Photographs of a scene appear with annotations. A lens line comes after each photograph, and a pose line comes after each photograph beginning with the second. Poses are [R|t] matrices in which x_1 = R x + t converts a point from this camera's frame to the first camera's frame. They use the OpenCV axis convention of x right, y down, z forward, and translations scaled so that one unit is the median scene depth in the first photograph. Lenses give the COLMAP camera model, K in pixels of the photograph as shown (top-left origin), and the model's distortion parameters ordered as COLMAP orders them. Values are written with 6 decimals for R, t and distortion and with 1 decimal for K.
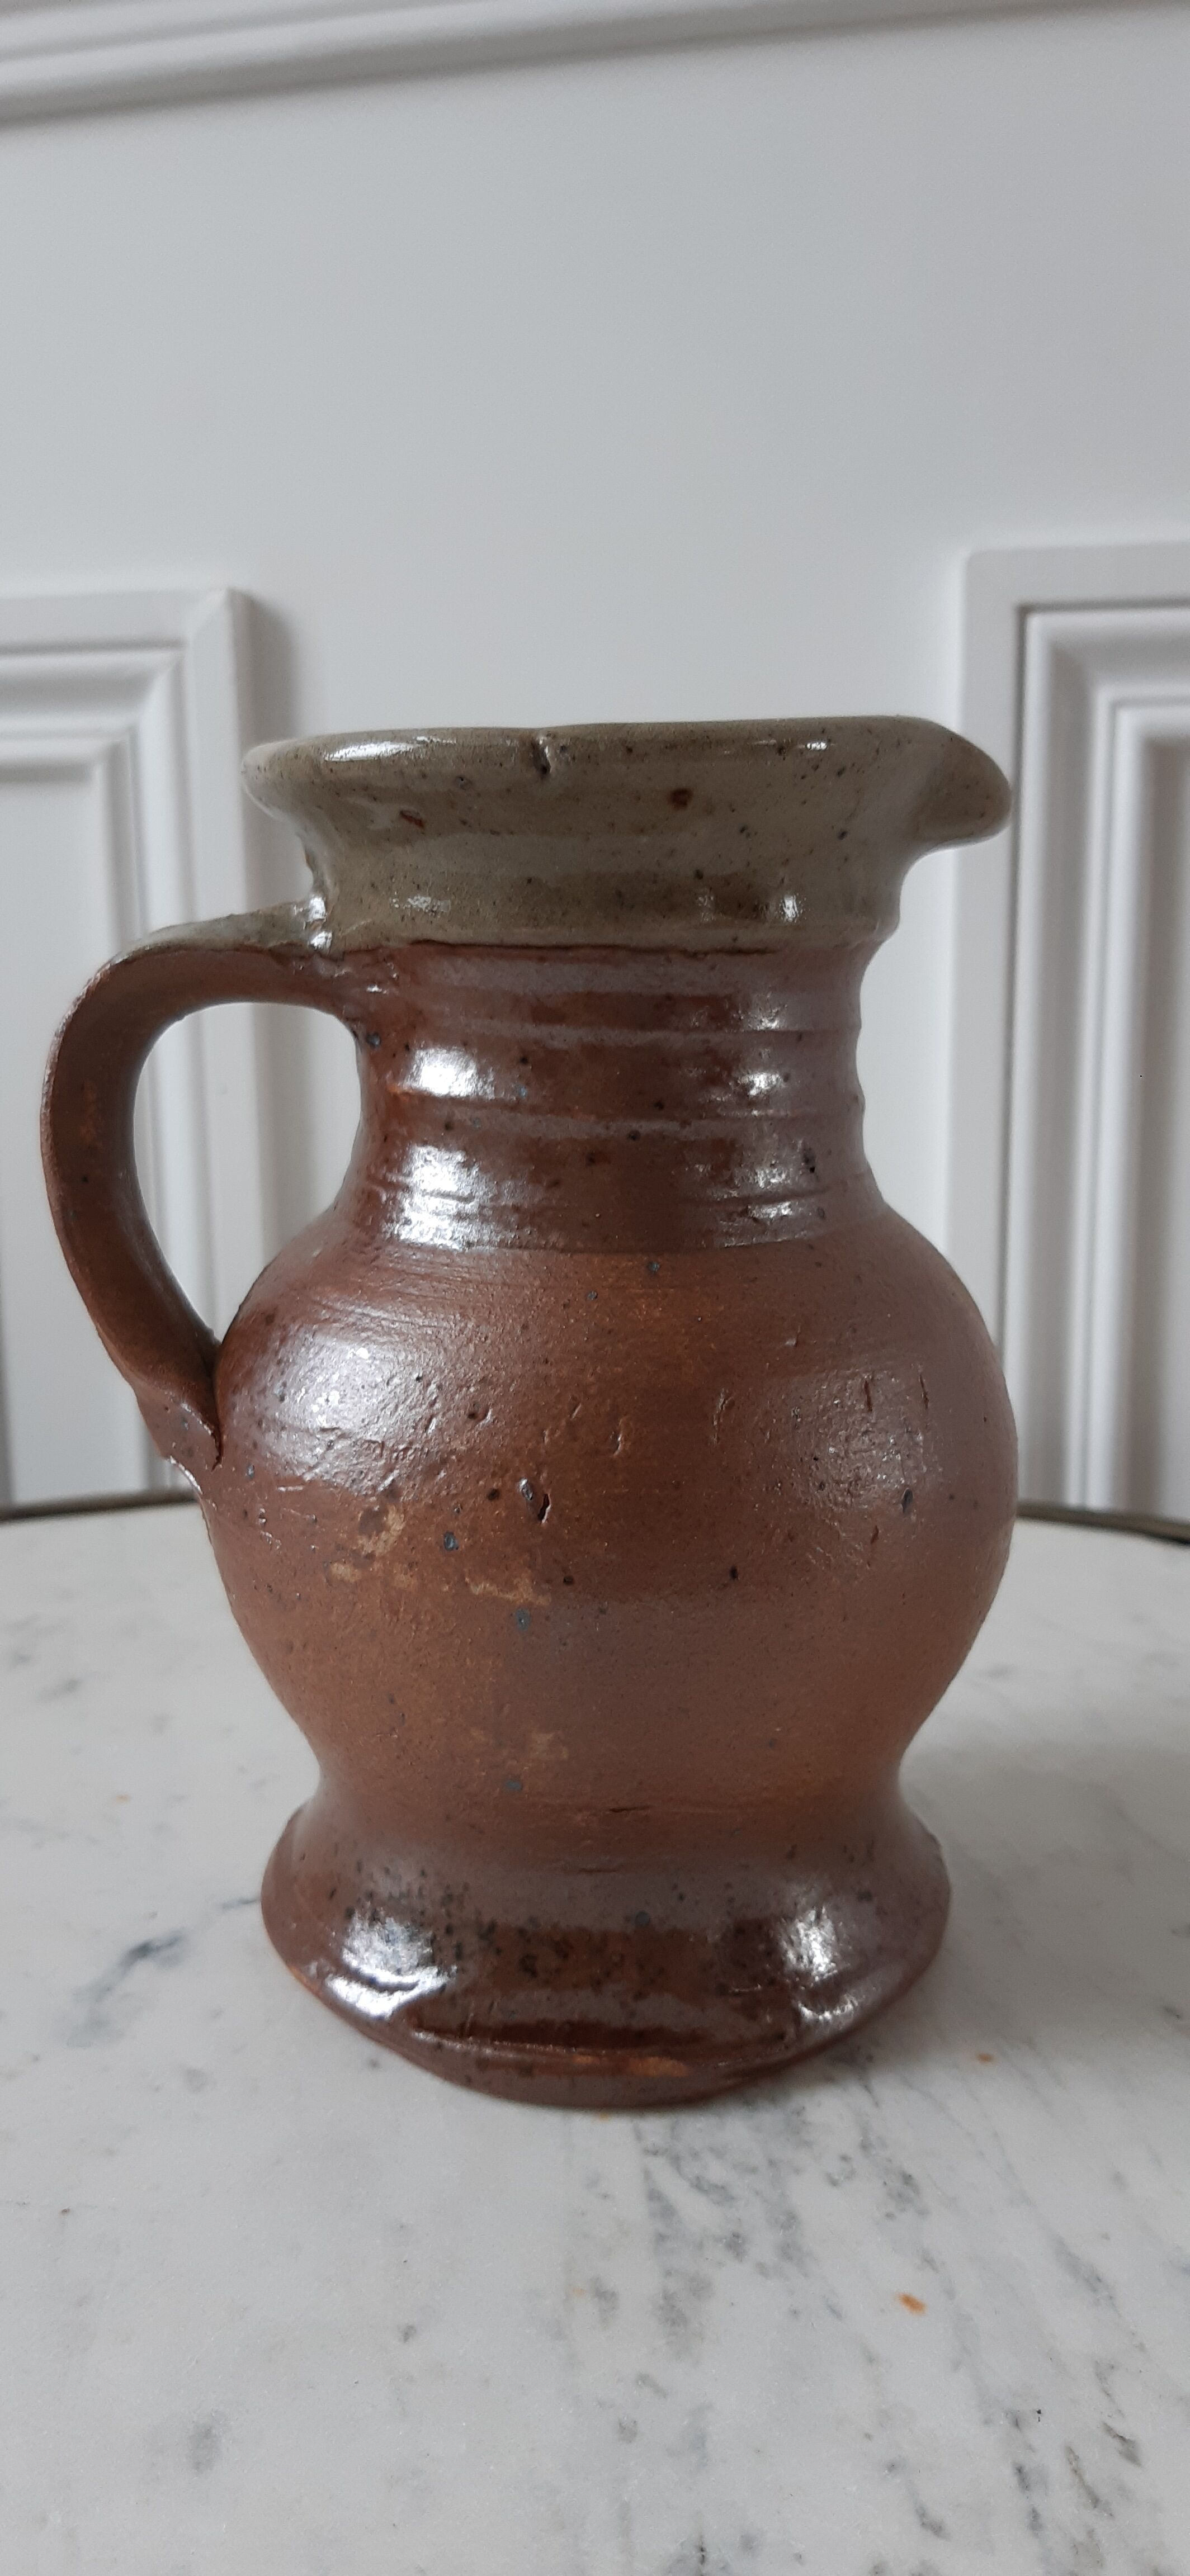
lens RADIAL K [[2110.7, 0, 595.4], [0, 2110.7, 1226.5], [0, 0, 1]] dist [0.006699, -0.086356]
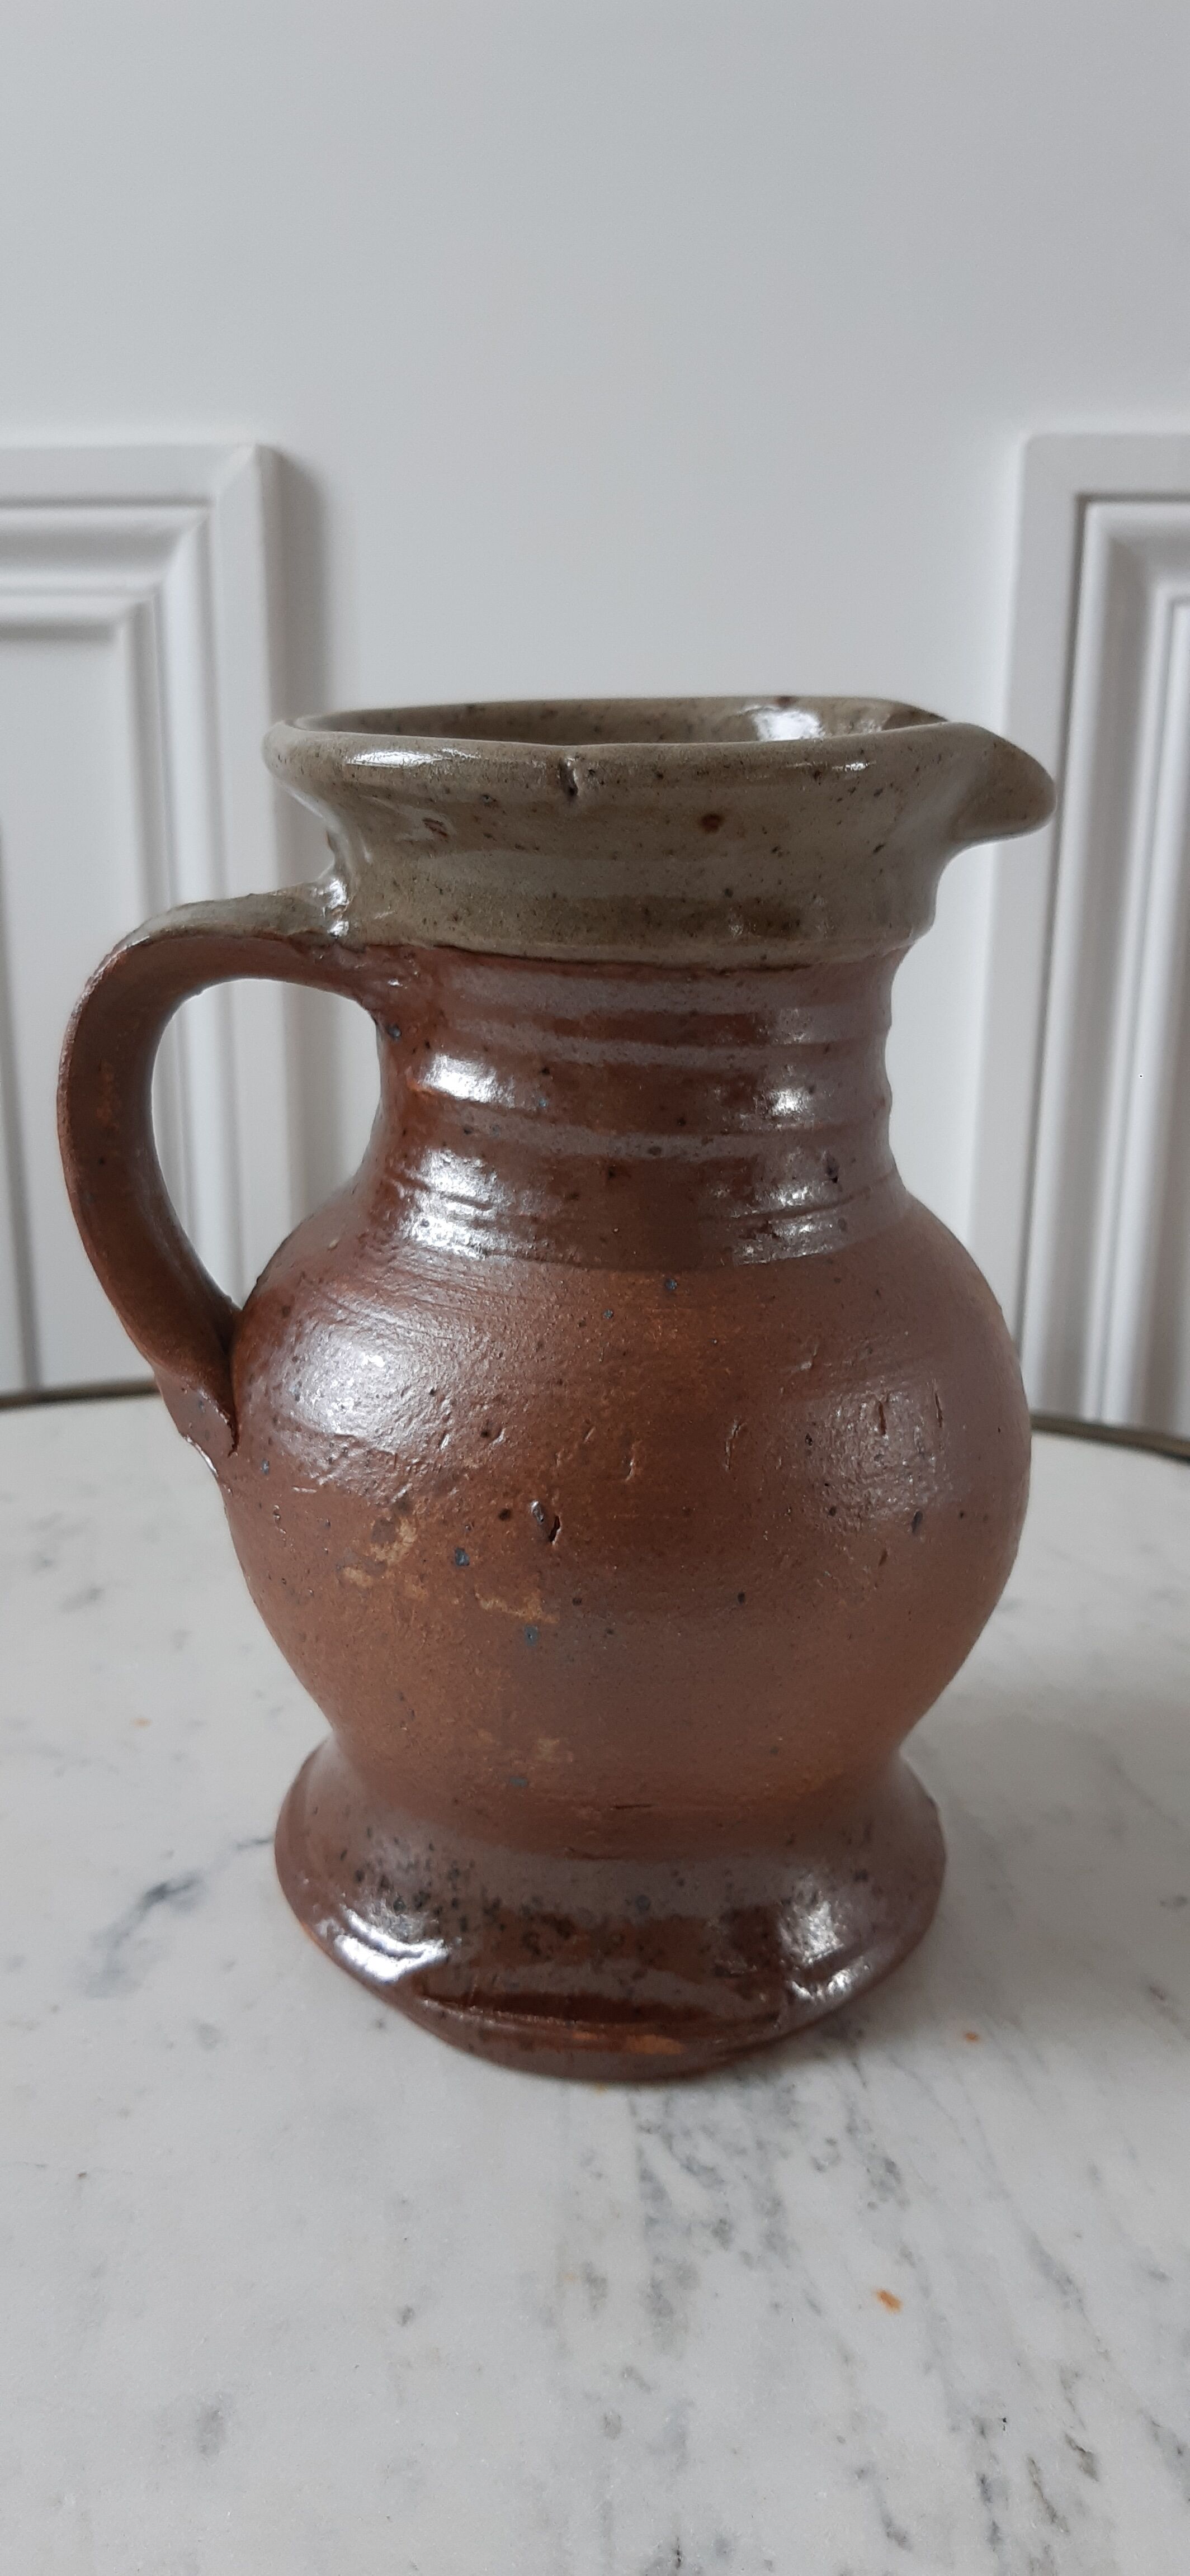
lens RADIAL K [[2110.7, 0, 595.4], [0, 2110.7, 1226.5], [0, 0, 1]] dist [0.006699, -0.086356]
pose [[0.999586, 0.025722, -0.012906, 0.004112], [-0.024169, 0.993780, 0.108709, -0.114357], [0.015622, -0.108352, 0.993990, 0.014792]]
